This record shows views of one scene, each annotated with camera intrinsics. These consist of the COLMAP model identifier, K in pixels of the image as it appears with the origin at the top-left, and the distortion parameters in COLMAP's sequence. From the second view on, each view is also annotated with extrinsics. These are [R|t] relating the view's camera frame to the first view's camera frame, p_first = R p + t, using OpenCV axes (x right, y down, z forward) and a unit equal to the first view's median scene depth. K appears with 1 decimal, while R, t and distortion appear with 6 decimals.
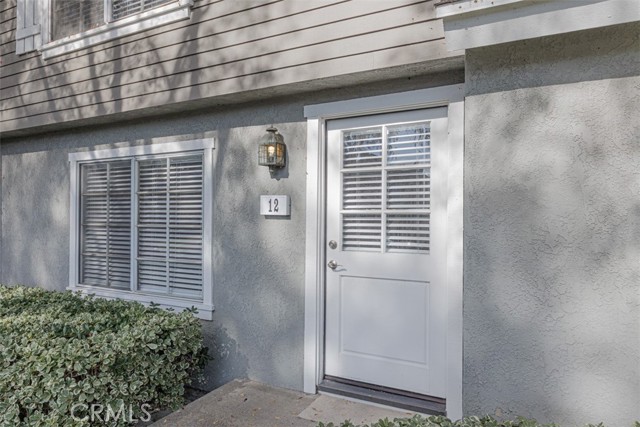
lens RADIAL K [[428.8, 0, 319.1], [0, 428.8, 209.3], [0, 0, 1]] dist [0.005155, -0.001067]
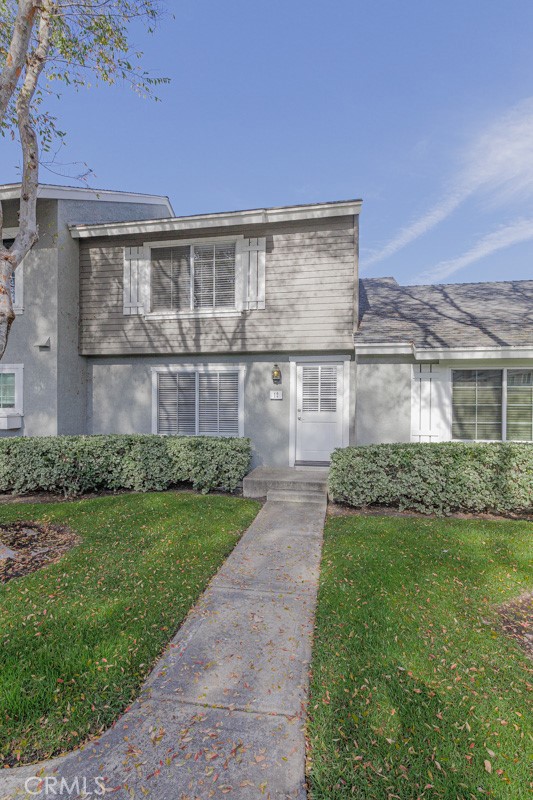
lens RADIAL K [[369.4, 0, 267.5], [0, 369.4, 404.0], [0, 0, 1]] dist [0.001031, 0.000016]
pose [[0.954328, 0.005890, 0.298703, -0.741968], [-0.008613, 0.999933, 0.007799, 0.026177], [-0.298637, -0.010015, 0.954314, -0.985183]]
